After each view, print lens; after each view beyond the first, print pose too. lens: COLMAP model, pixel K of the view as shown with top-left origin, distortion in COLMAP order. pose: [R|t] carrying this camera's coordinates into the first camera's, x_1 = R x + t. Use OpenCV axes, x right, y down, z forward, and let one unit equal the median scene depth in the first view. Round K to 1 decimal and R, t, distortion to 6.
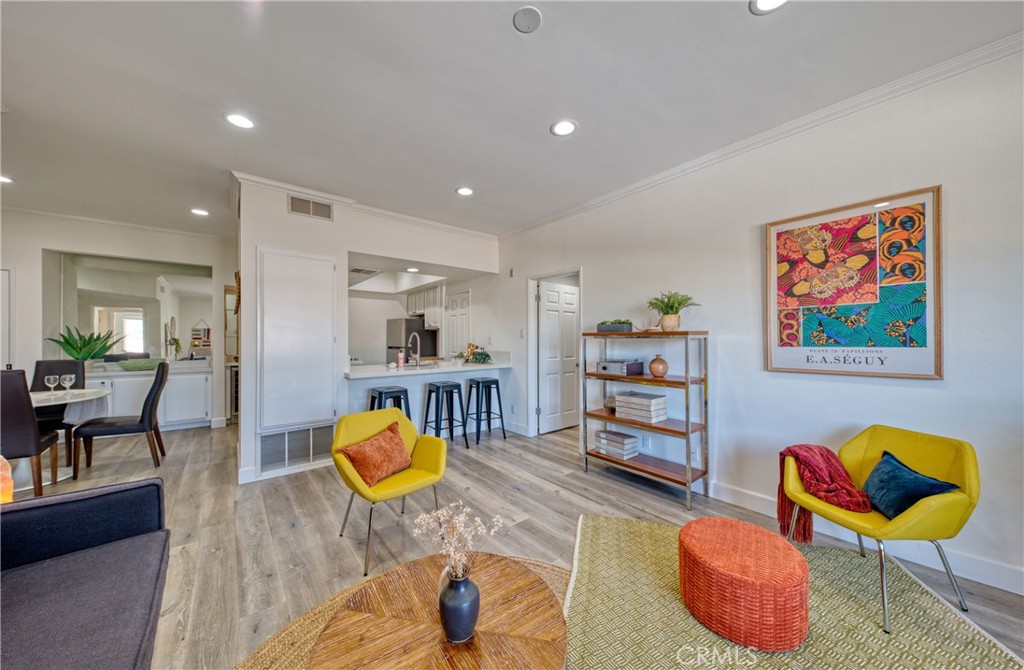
lens RADIAL K [[352.9, 0, 513.0], [0, 352.9, 348.5], [0, 0, 1]] dist [0.000123, -0.000074]
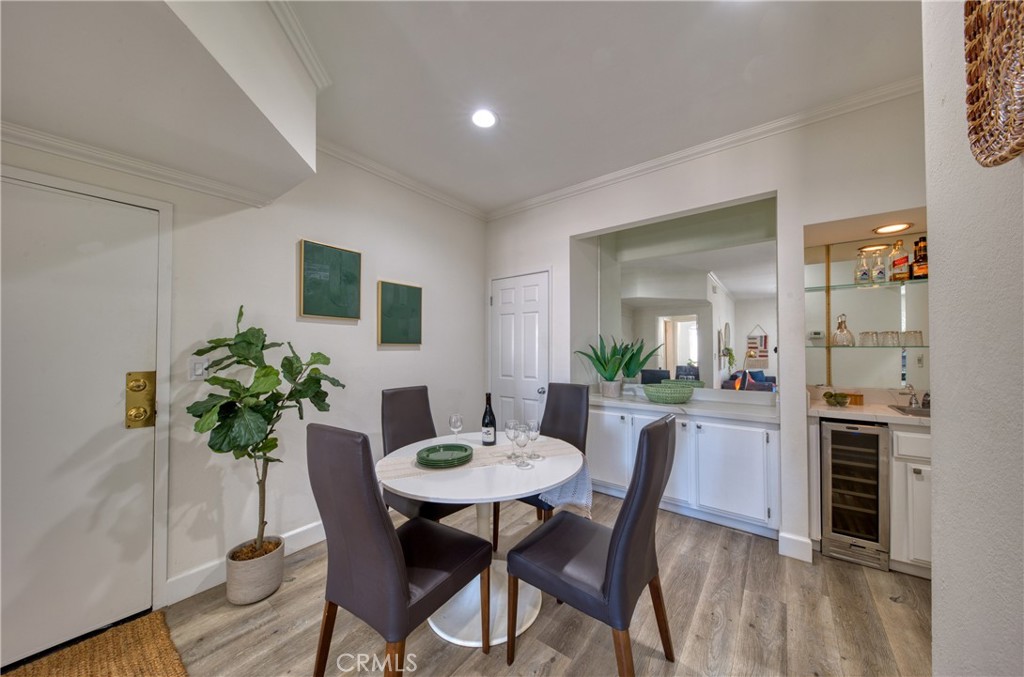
lens RADIAL K [[347.8, 0, 516.1], [0, 347.8, 344.0], [0, 0, 1]] dist [0.009827, -0.000125]
pose [[0.240134, -0.018447, -0.970564, -0.311731], [-0.015552, 0.999618, -0.022847, -0.013210], [0.970615, 0.020580, 0.239755, 0.353310]]
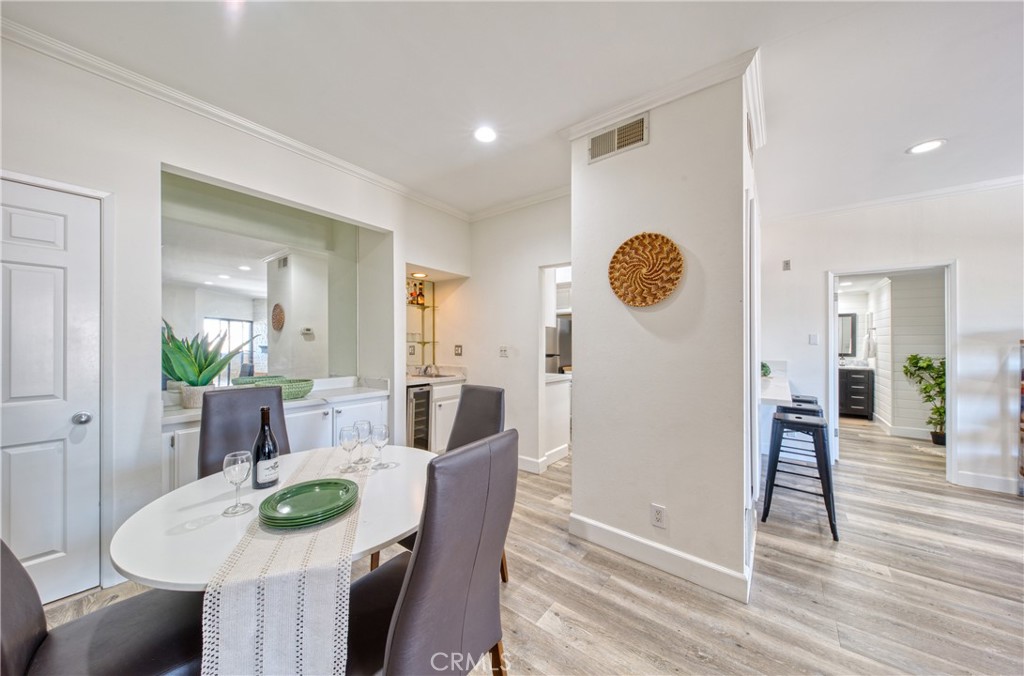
lens RADIAL K [[347.8, 0, 516.1], [0, 347.8, 343.5], [0, 0, 1]] dist [0.009827, -0.000125]
pose [[0.974163, 0.000171, 0.225848, -0.487211], [0.004258, 0.999808, -0.019126, -0.009489], [-0.225808, 0.019594, 0.973975, 0.202261]]
